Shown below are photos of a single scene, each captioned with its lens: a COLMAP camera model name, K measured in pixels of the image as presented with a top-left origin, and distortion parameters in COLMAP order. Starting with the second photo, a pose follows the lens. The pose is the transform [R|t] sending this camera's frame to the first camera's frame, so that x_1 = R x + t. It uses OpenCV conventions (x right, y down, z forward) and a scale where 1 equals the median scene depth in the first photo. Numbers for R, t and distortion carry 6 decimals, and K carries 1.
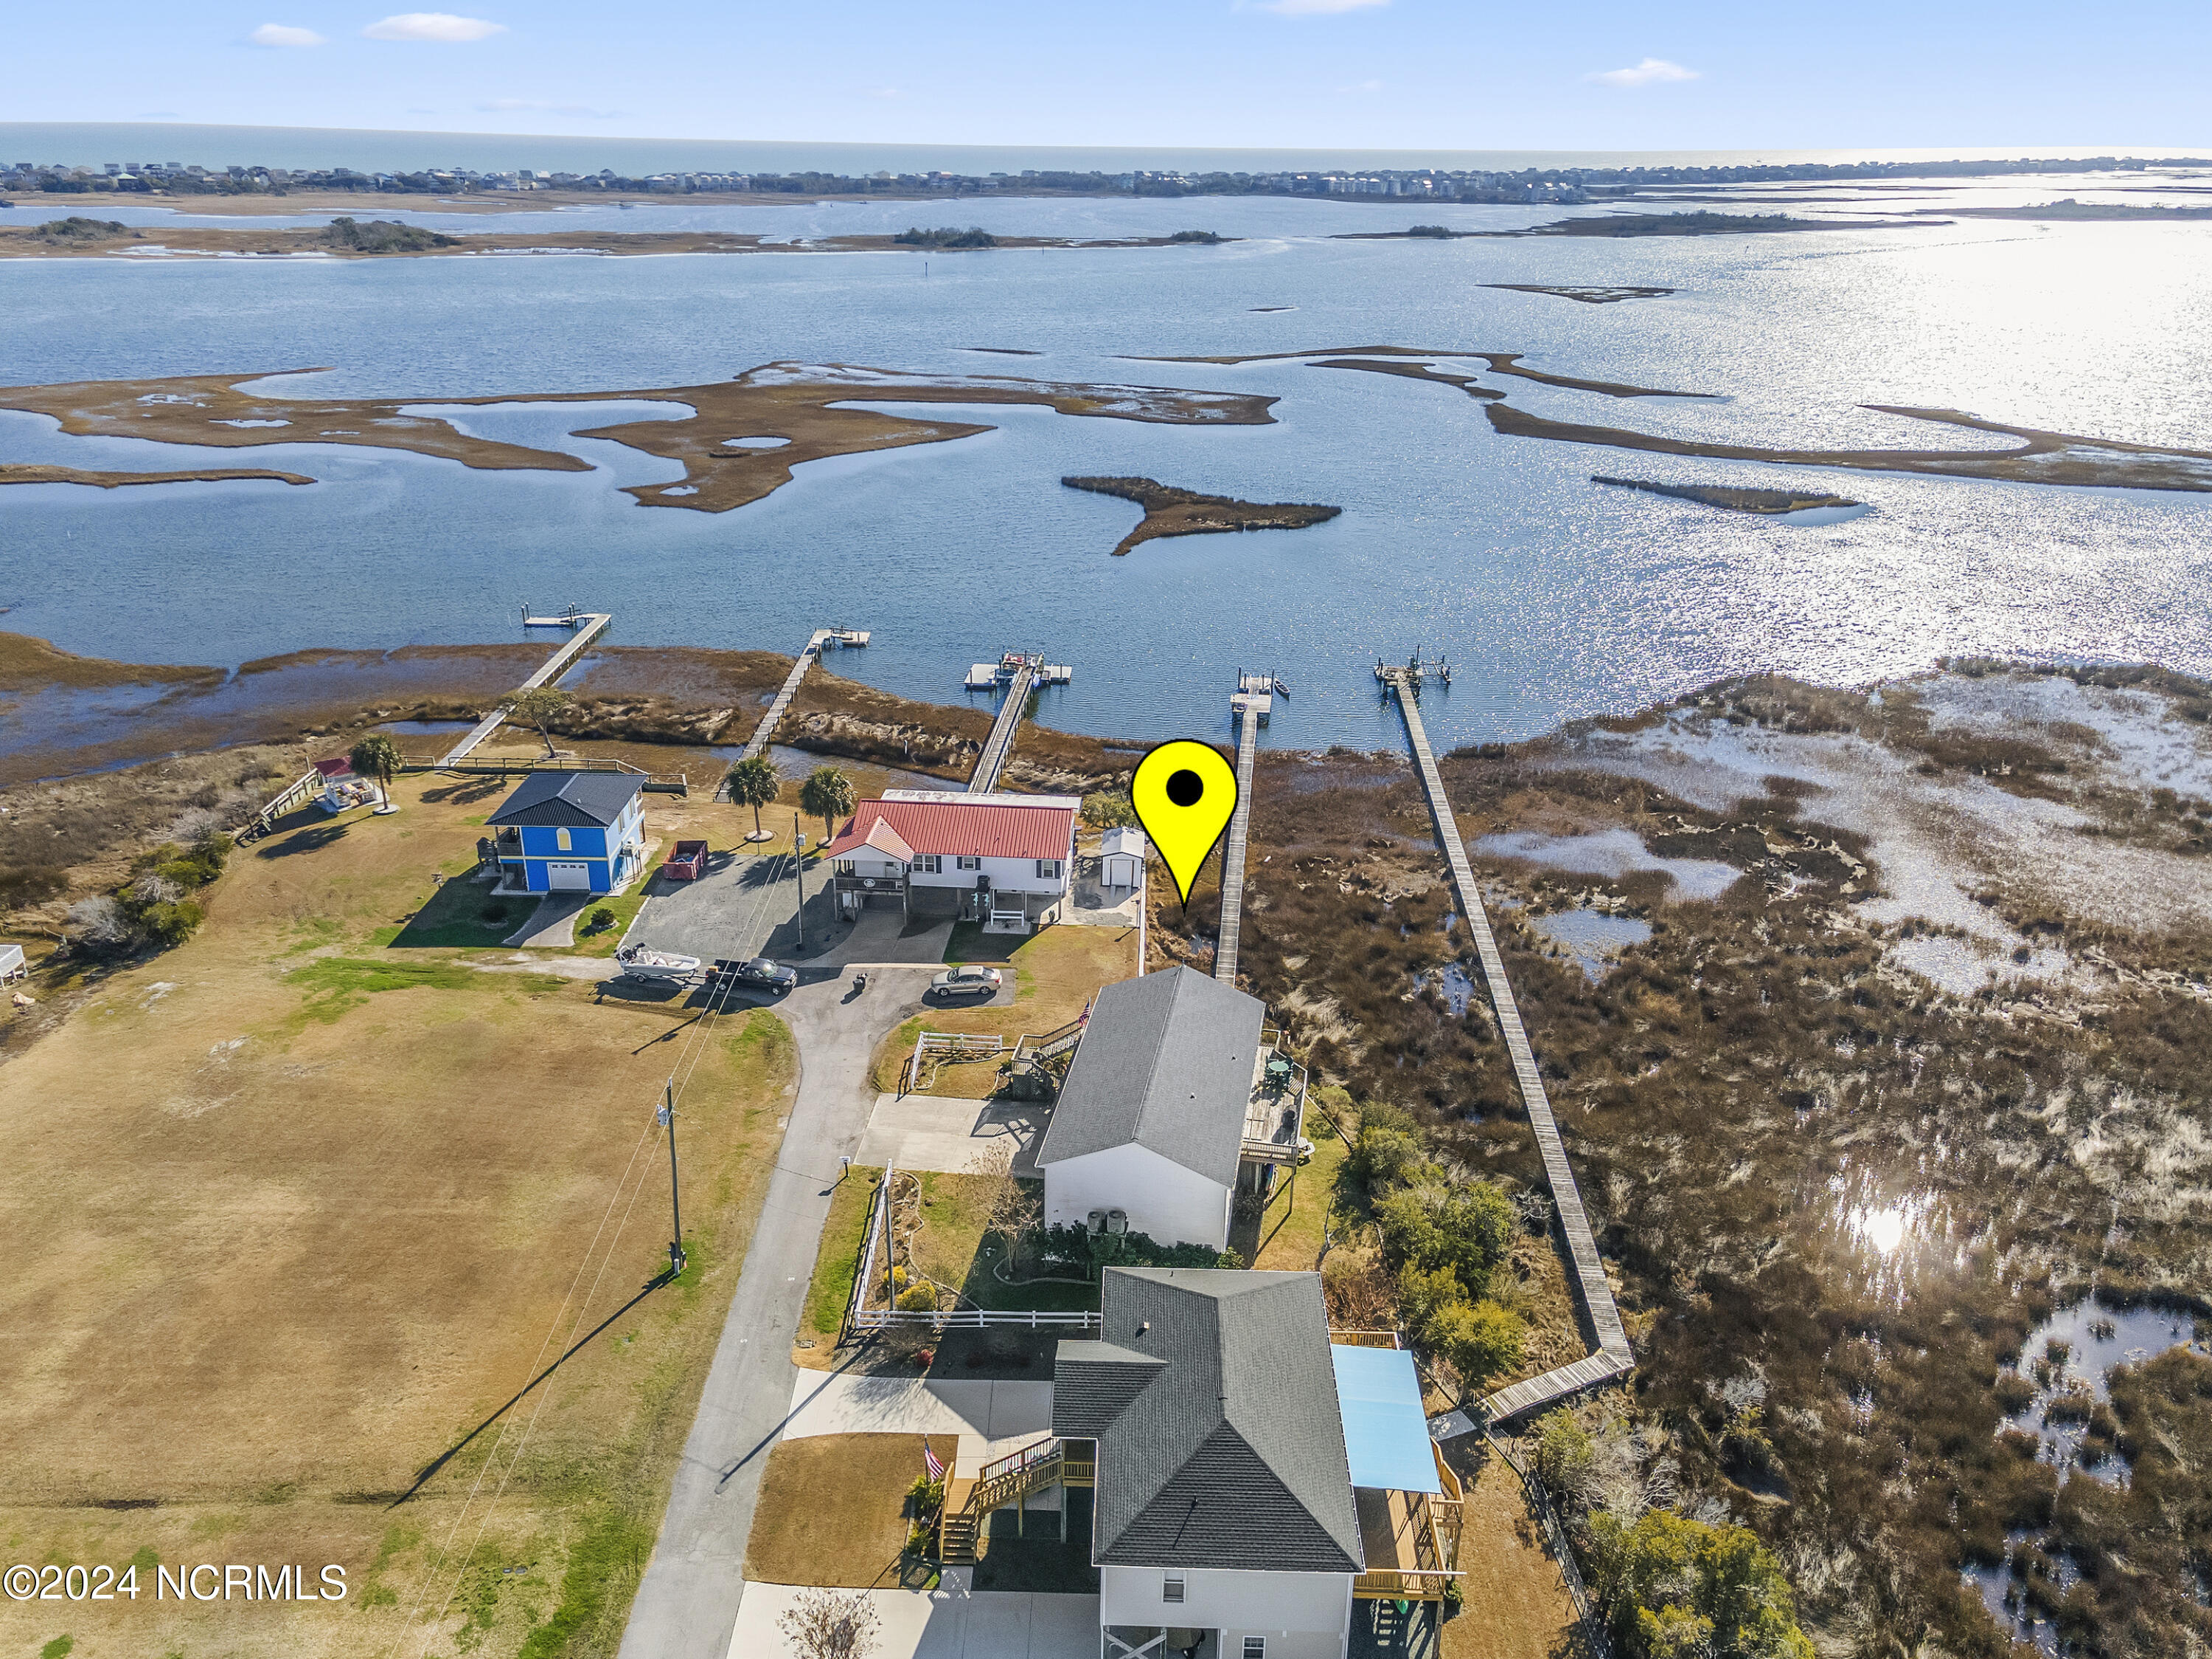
lens RADIAL K [[1598.1, 0, 1102.8], [0, 1598.1, 884.8], [0, 0, 1]] dist [0.038518, 0.010428]
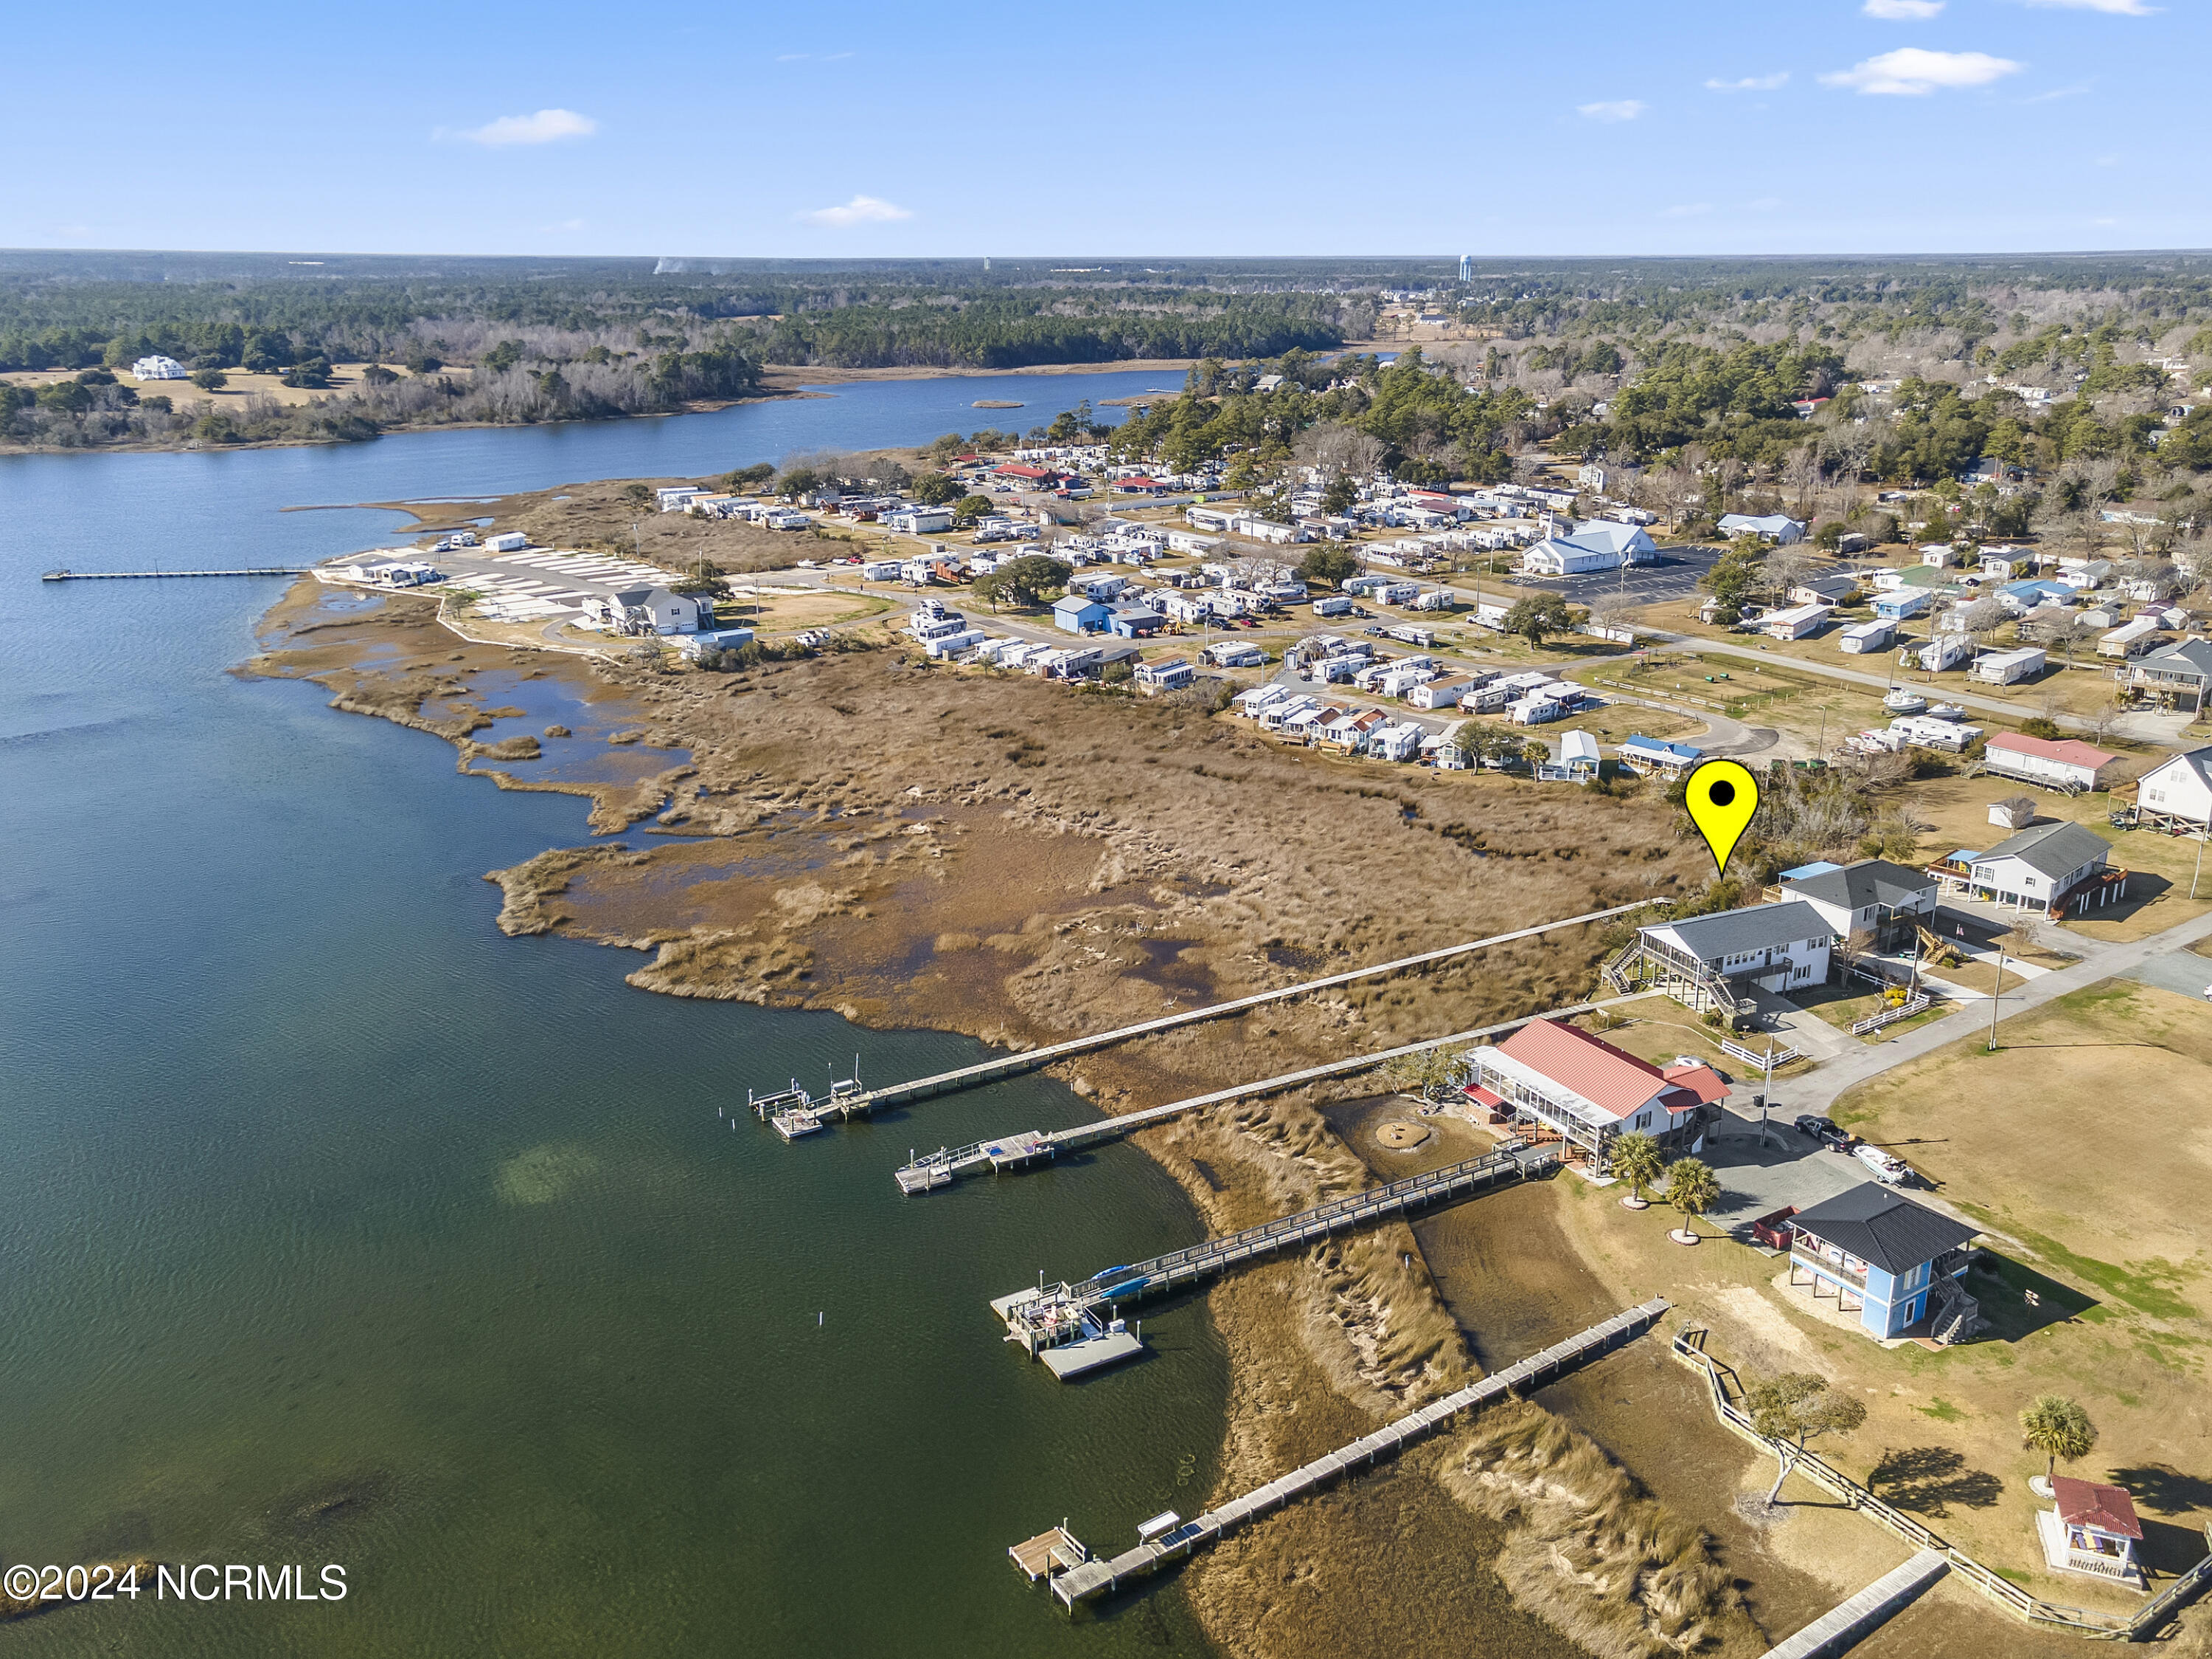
lens RADIAL K [[1735.2, 0, 1138.8], [0, 1735.2, 797.4], [0, 0, 1]] dist [0.038158, 0.007765]
pose [[-0.565556, -0.253836, 0.784675, -0.713837], [0.341696, 0.793826, 0.503074, -0.804254], [-0.750593, 0.552637, -0.362218, 1.336255]]
